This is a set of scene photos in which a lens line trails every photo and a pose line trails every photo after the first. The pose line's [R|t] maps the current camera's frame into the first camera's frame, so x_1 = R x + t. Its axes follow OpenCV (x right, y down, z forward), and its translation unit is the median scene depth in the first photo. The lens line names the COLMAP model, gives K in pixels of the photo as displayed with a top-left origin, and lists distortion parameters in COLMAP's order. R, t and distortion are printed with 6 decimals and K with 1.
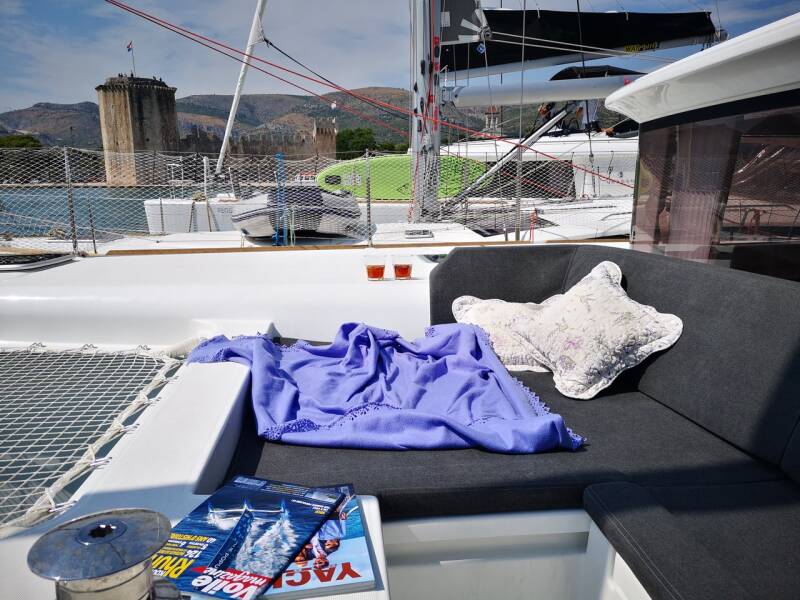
lens RADIAL K [[630.1, 0, 400.0], [0, 630.1, 300.0], [0, 0, 1]] dist [0.030015, -0.007588]
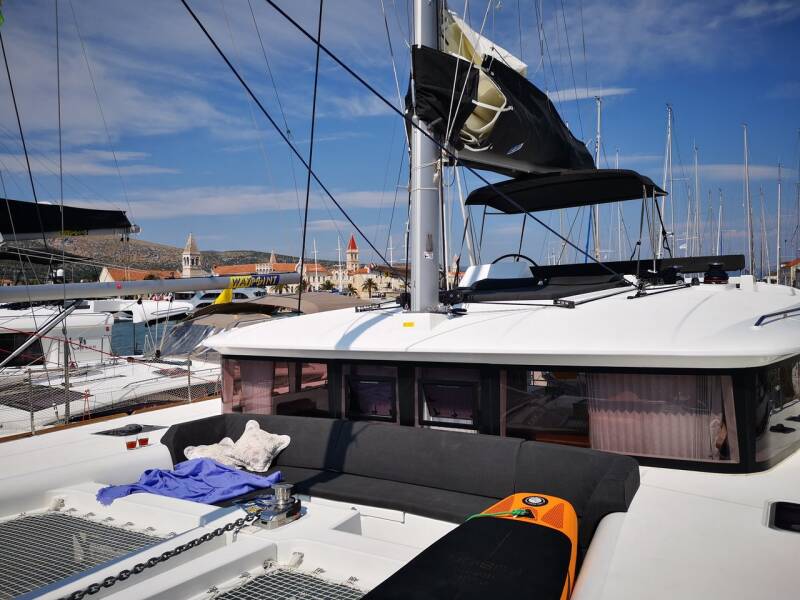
lens RADIAL K [[630.1, 0, 400.0], [0, 630.1, 300.0], [0, 0, 1]] dist [0.030015, -0.007588]
pose [[0.612458, -0.013565, 0.790387, -1.501842], [0.181657, 0.975510, -0.124021, -0.124438], [-0.769348, 0.219537, 0.599923, -1.259393]]
